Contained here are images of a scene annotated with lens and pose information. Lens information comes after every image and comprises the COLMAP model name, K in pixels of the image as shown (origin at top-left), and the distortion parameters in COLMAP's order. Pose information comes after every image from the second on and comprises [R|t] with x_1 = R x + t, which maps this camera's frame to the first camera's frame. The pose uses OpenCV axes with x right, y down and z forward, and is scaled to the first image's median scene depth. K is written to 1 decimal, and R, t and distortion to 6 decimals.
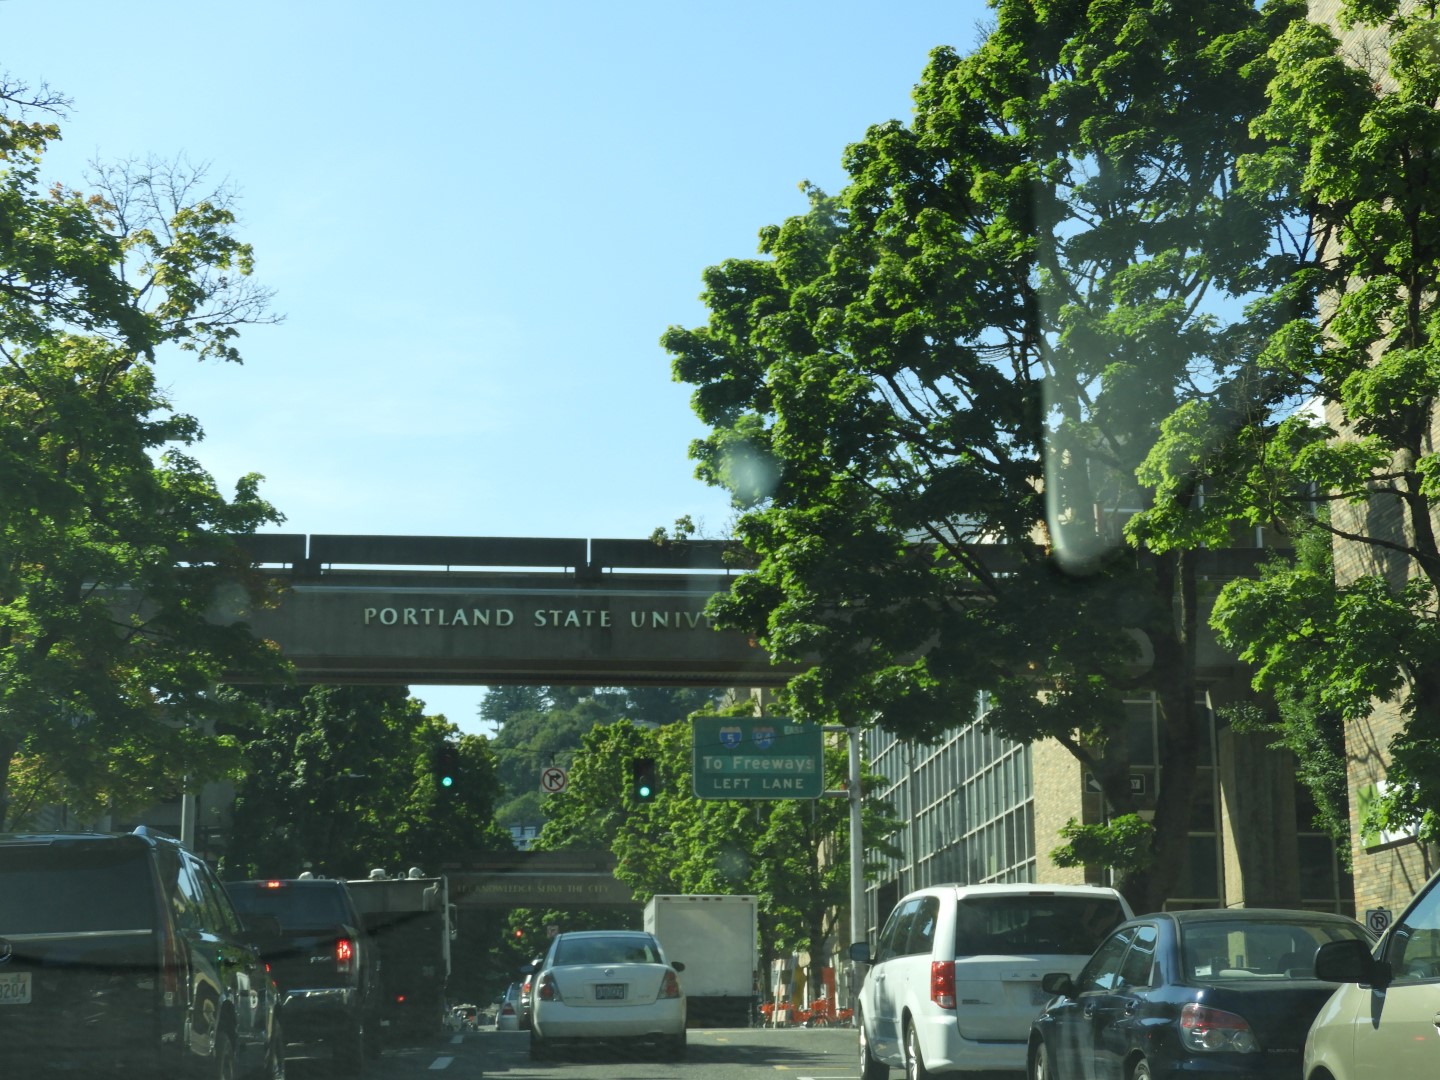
lens RADIAL K [[2527.5, 0, 718.9], [0, 2527.5, 541.4], [0, 0, 1]] dist [-0.013020, 0.000000]
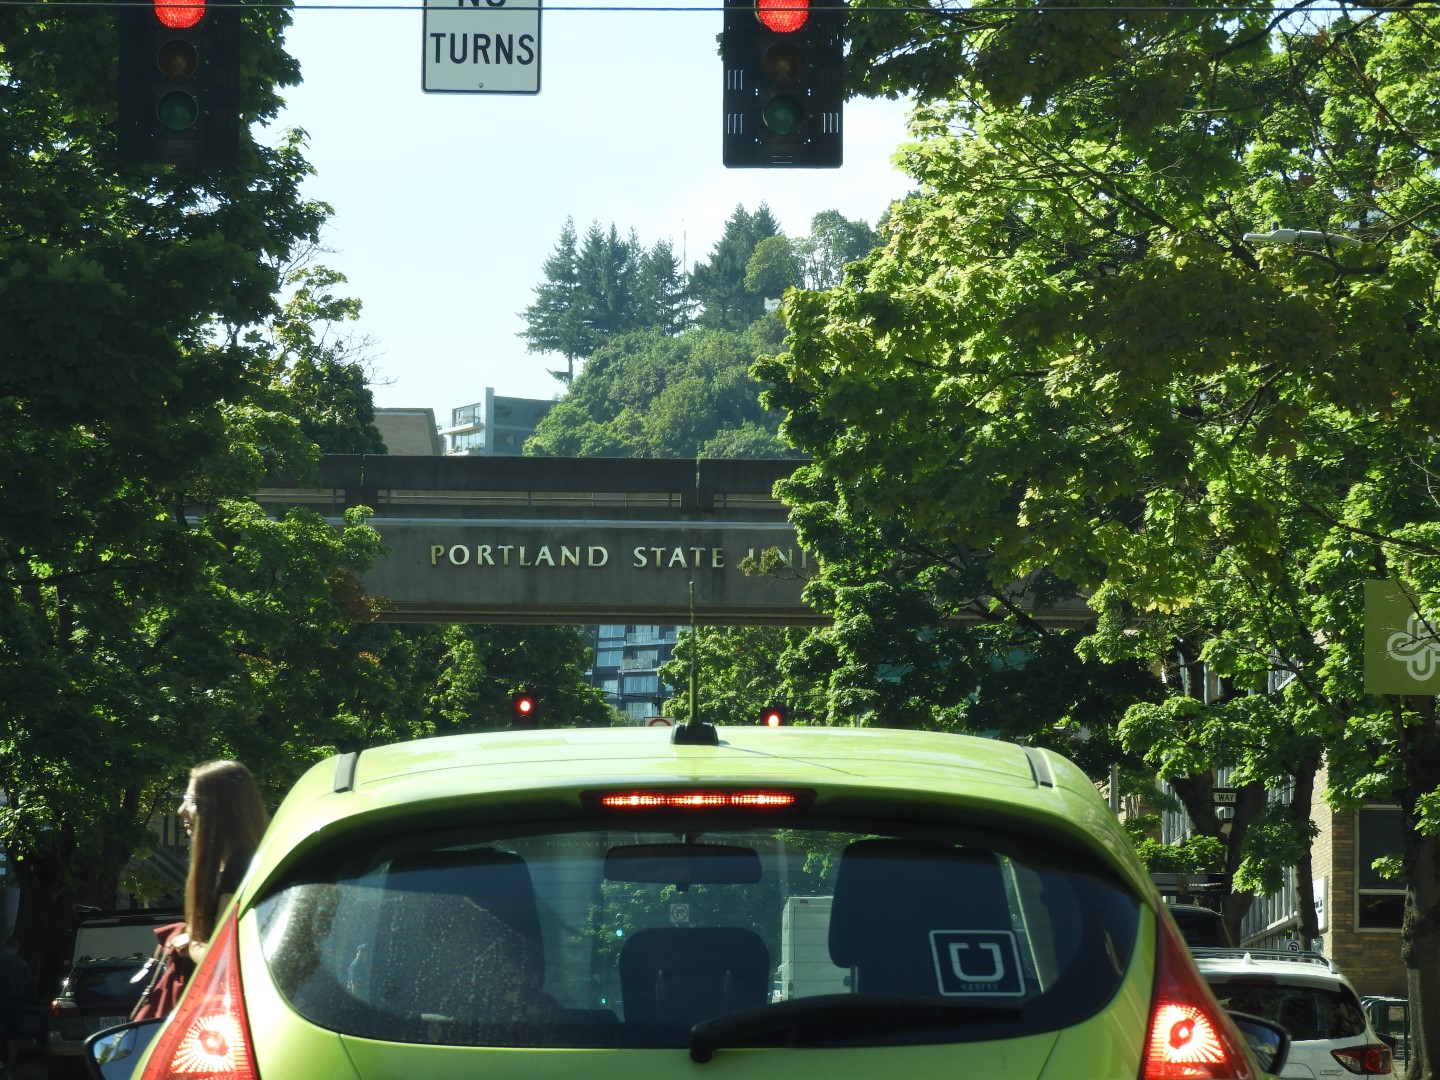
lens RADIAL K [[6296.2, 0, 720.3], [0, 6296.2, 540.1], [0, 0, 1]] dist [0.119647, 0.000000]
pose [[0.998017, 0.004654, -0.062772, 0.086294], [0.001807, 0.994734, 0.102473, -0.187868], [0.062919, -0.102383, 0.992753, -1.062469]]
